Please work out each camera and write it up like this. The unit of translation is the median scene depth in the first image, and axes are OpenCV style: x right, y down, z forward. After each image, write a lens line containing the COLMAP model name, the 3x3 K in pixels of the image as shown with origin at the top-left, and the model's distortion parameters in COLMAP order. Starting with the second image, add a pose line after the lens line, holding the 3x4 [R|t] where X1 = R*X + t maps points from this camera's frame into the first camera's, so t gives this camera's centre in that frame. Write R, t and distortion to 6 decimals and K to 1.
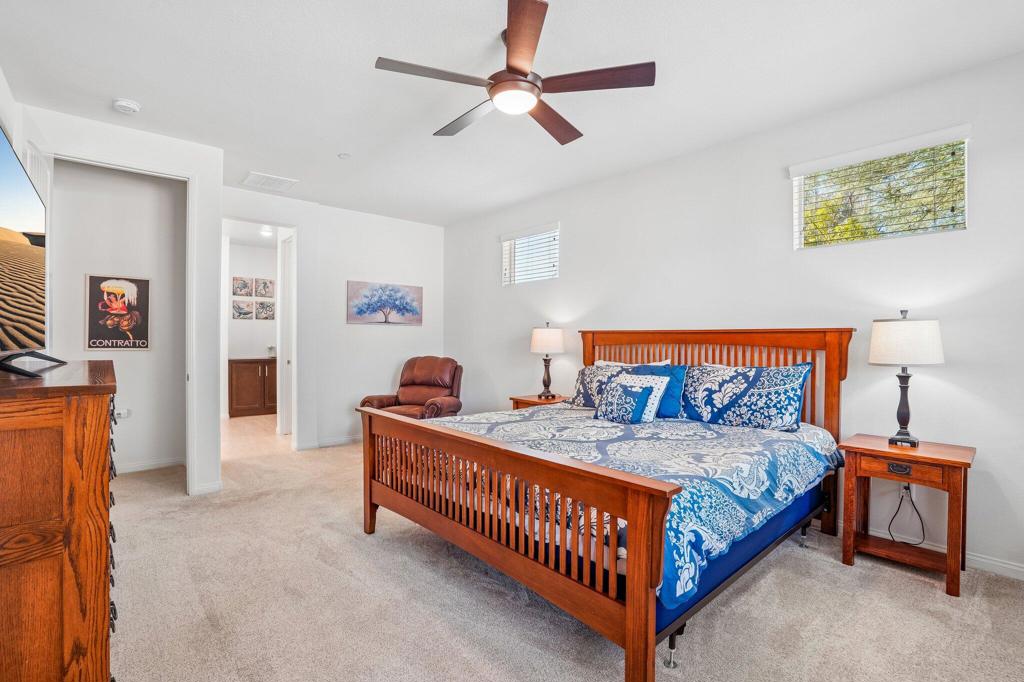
lens RADIAL K [[483.0, 0, 512.0], [0, 483.0, 341.0], [0, 0, 1]] dist [-0.030661, 0.000457]
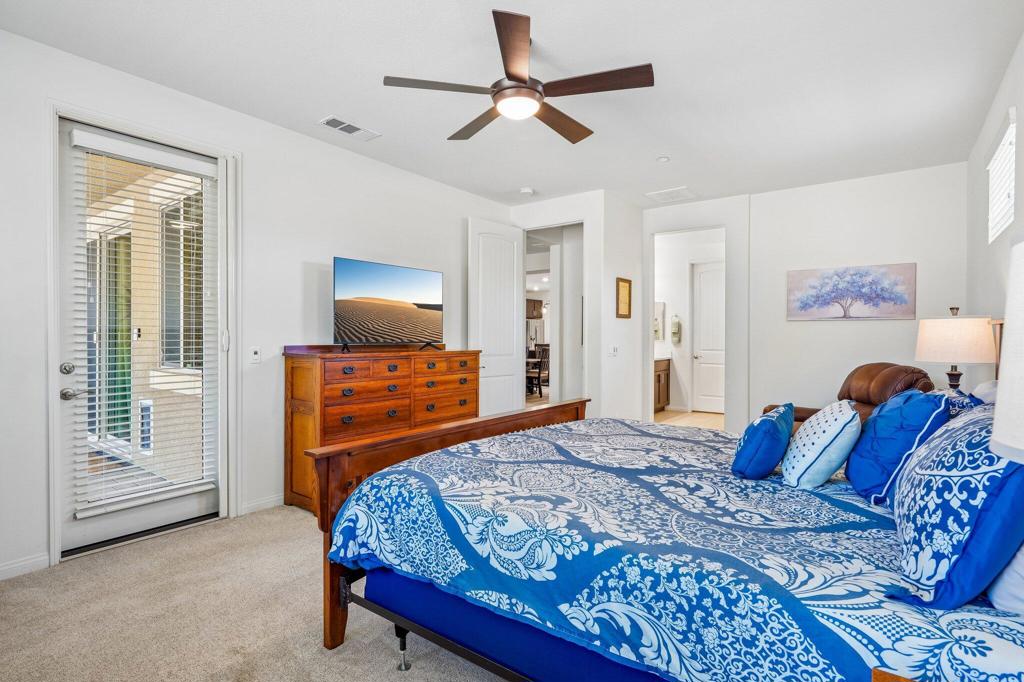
lens RADIAL K [[515.3, 0, 512.0], [0, 515.3, 341.0], [0, 0, 1]] dist [-0.001623, 0.000000]
pose [[0.180875, 0.004022, -0.983498, 0.518574], [-0.008470, 0.999961, 0.002531, 0.002059], [0.983470, 0.007873, 0.180902, 0.373625]]
